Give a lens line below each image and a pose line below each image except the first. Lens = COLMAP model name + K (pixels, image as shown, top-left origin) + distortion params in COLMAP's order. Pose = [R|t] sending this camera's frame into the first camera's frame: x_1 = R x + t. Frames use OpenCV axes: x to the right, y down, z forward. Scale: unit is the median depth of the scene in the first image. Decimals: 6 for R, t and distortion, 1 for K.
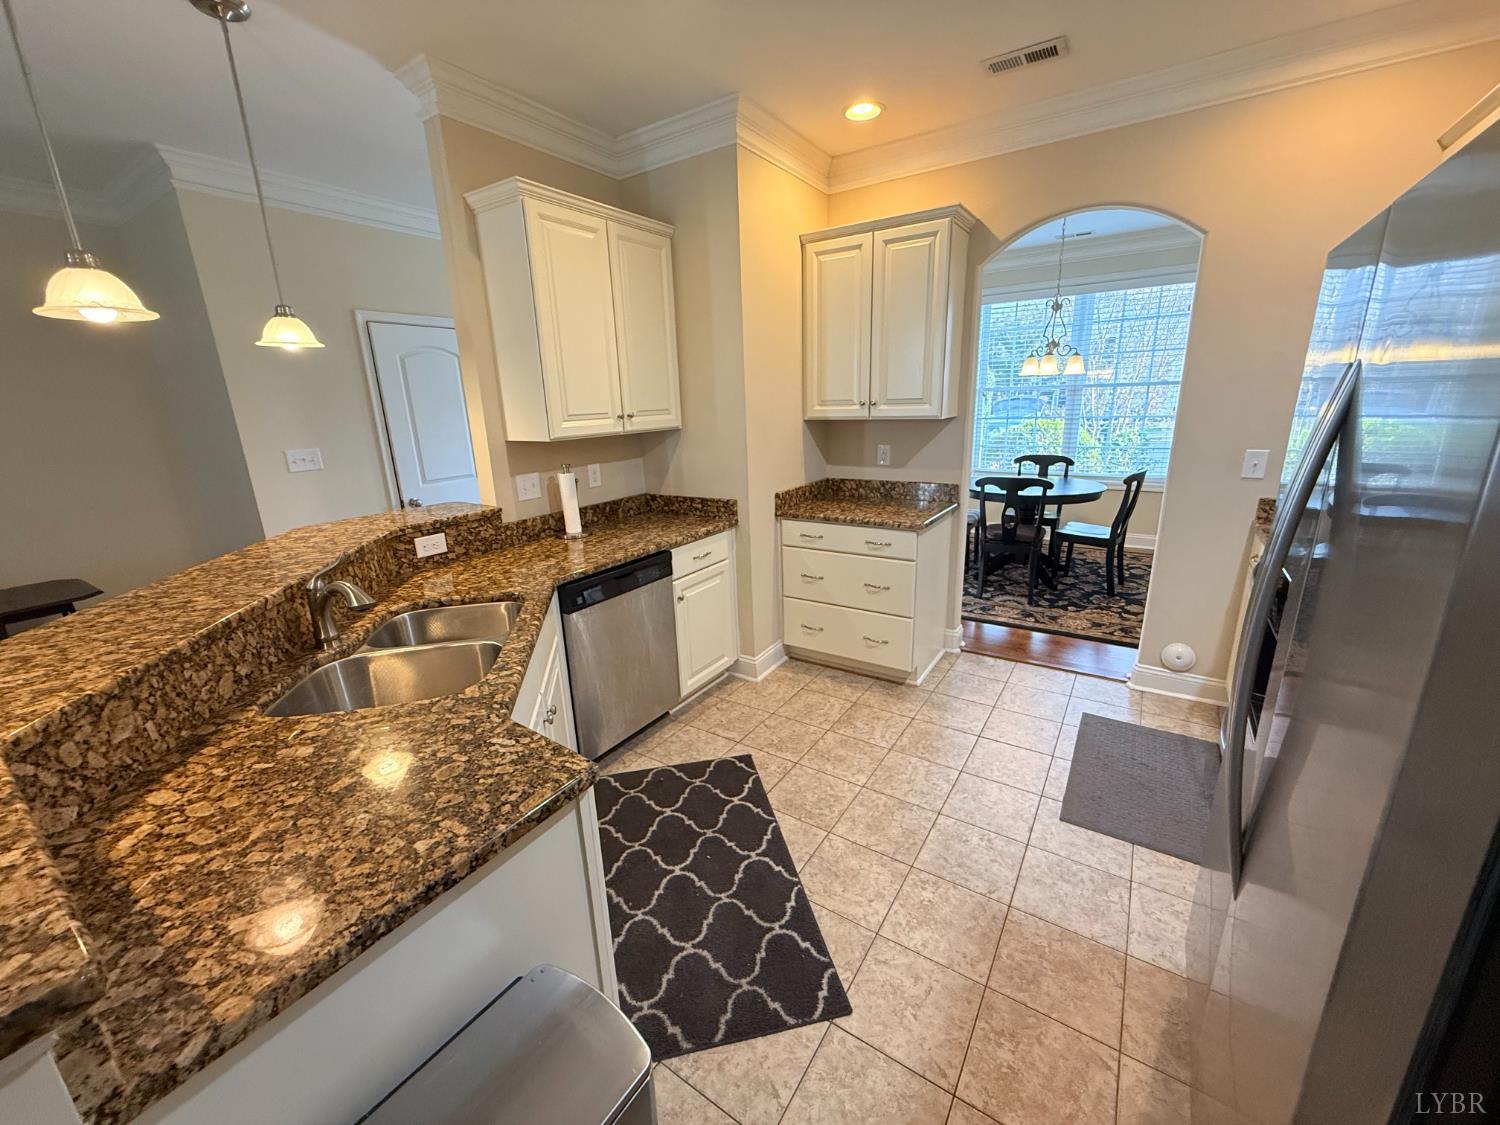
lens RADIAL K [[594.5, 0, 745.3], [0, 594.5, 559.2], [0, 0, 1]] dist [-0.000923, -0.000009]
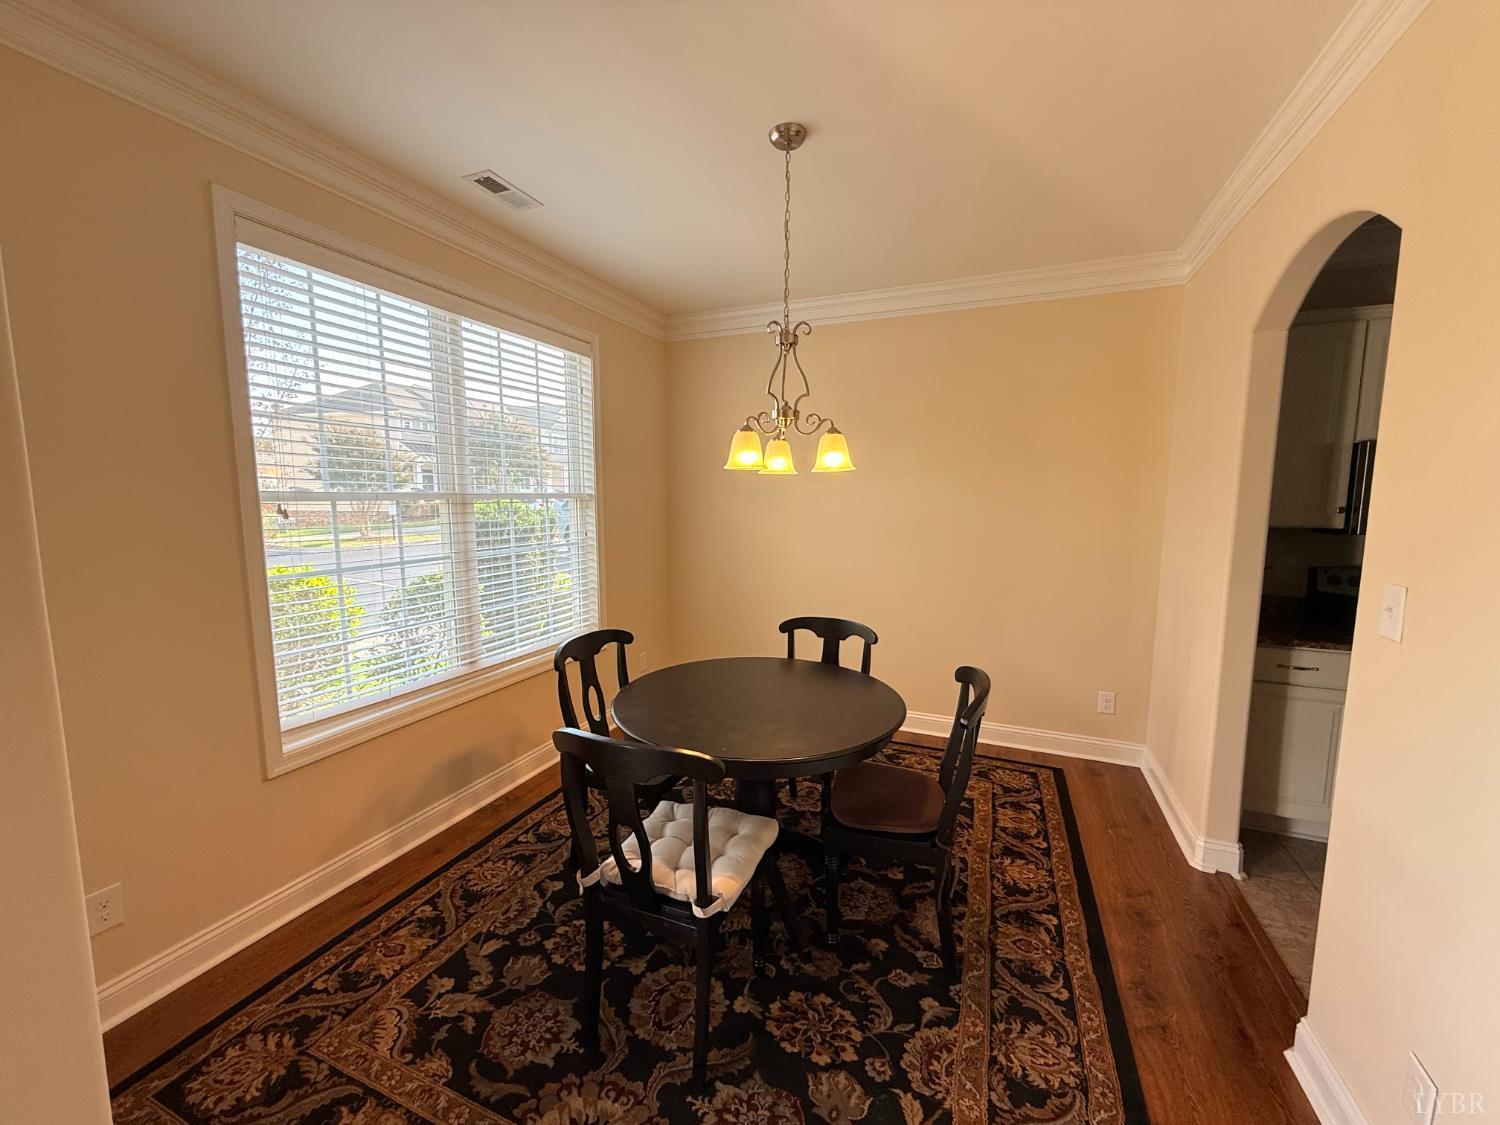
lens RADIAL K [[594.5, 0, 745.3], [0, 594.5, 559.2], [0, 0, 1]] dist [-0.000923, -0.000009]
pose [[0.191181, 0.145593, -0.970697, 1.501327], [-0.268589, 0.958953, 0.090933, -0.420212], [0.944092, 0.243334, 0.222438, 1.364067]]
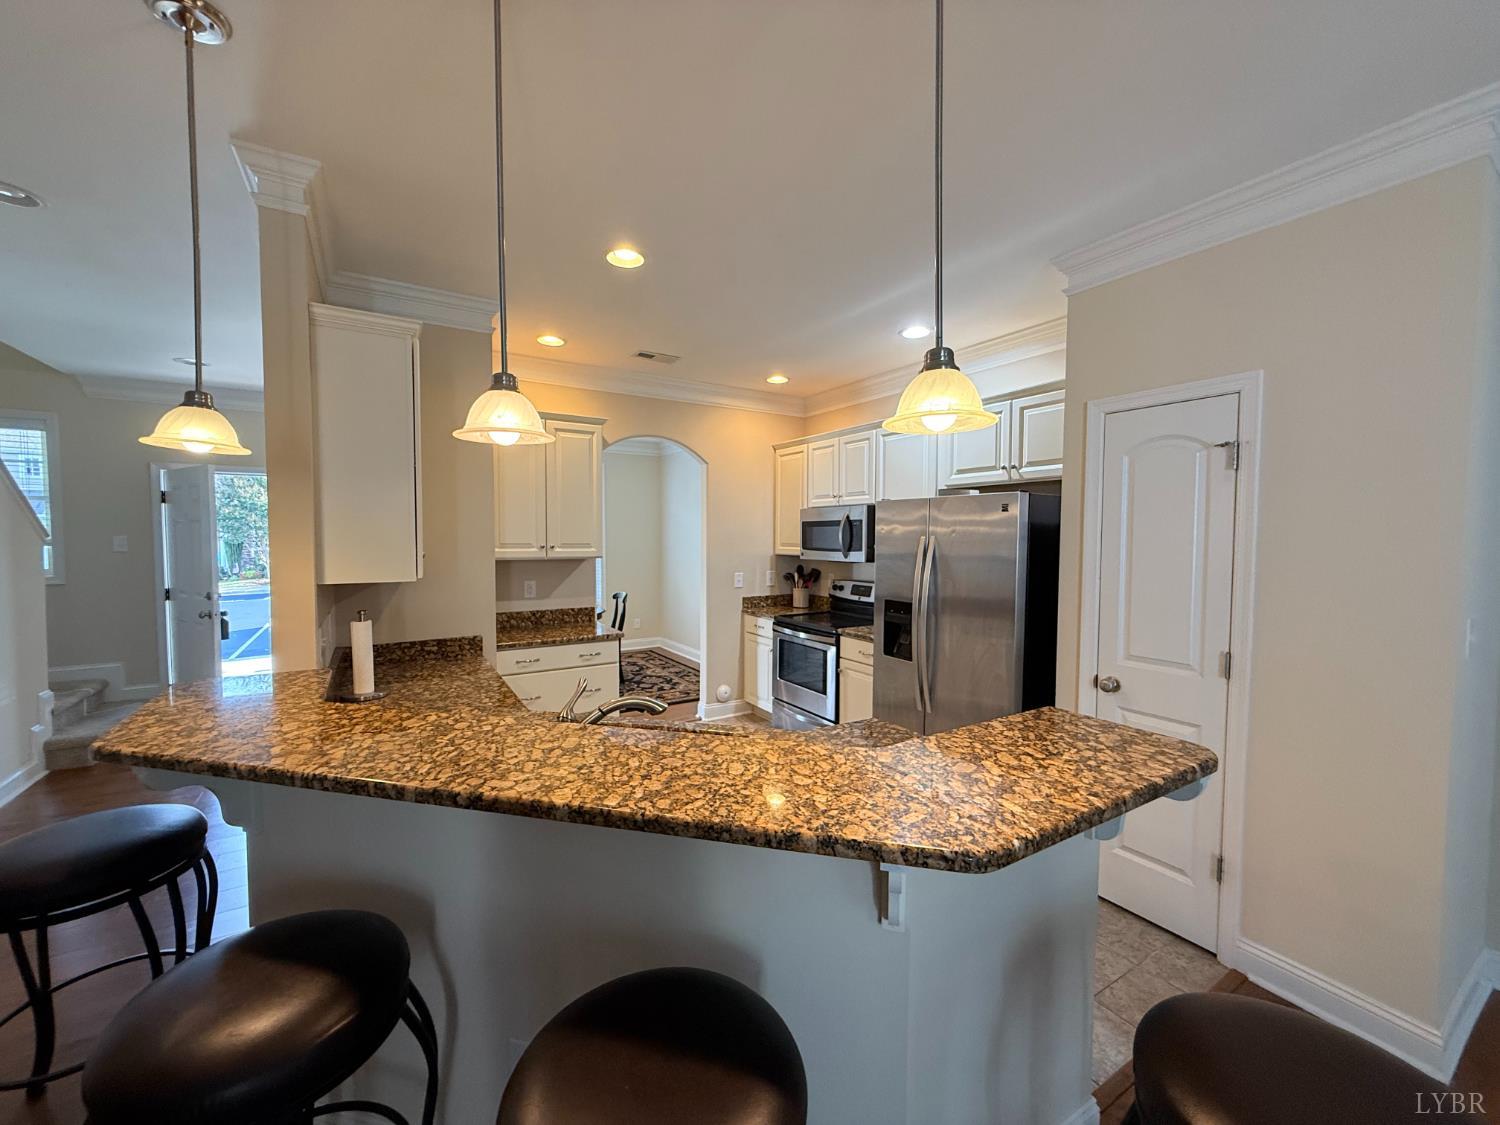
lens RADIAL K [[594.5, 0, 745.3], [0, 594.5, 559.2], [0, 0, 1]] dist [-0.000923, -0.000009]
pose [[0.420583, -0.002463, 0.907251, -0.788466], [0.221989, 0.969879, -0.100277, -0.024204], [-0.879677, 0.243575, 0.408461, 0.153504]]
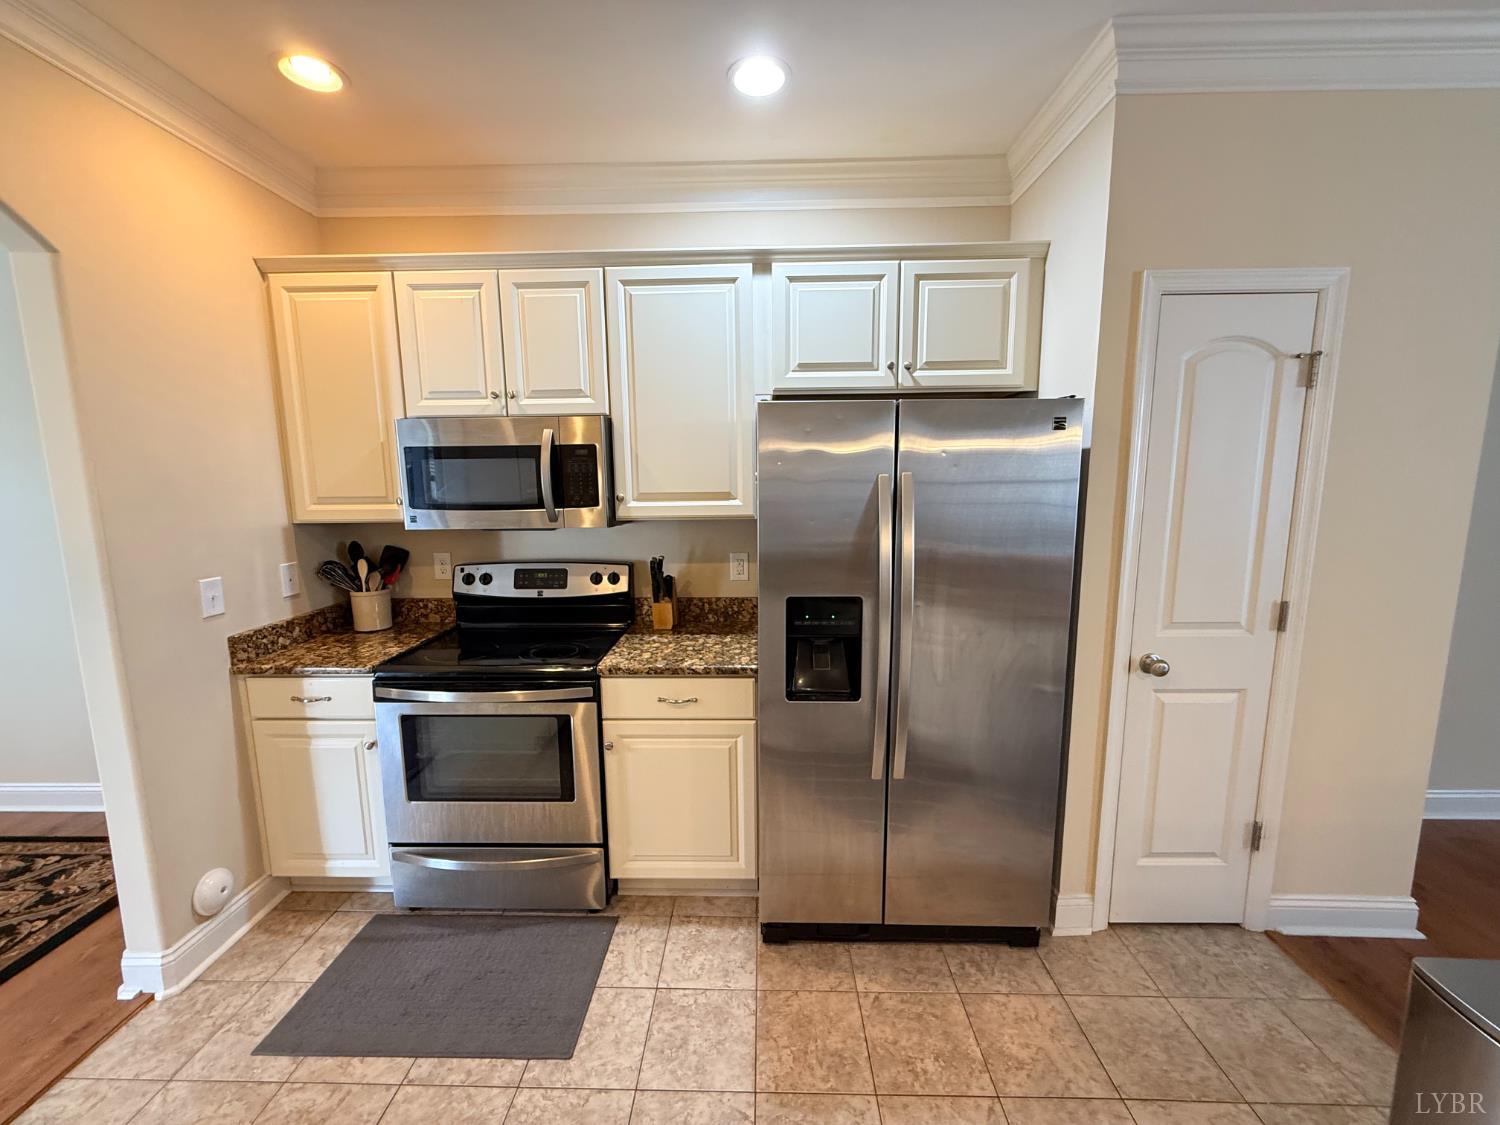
lens RADIAL K [[594.5, 0, 745.3], [0, 594.5, 559.2], [0, 0, 1]] dist [-0.000923, -0.000009]
pose [[-0.531385, -0.078417, 0.843493, -0.115060], [0.250464, 0.936647, 0.244865, -0.195126], [-0.809257, 0.341383, -0.478080, 0.705630]]
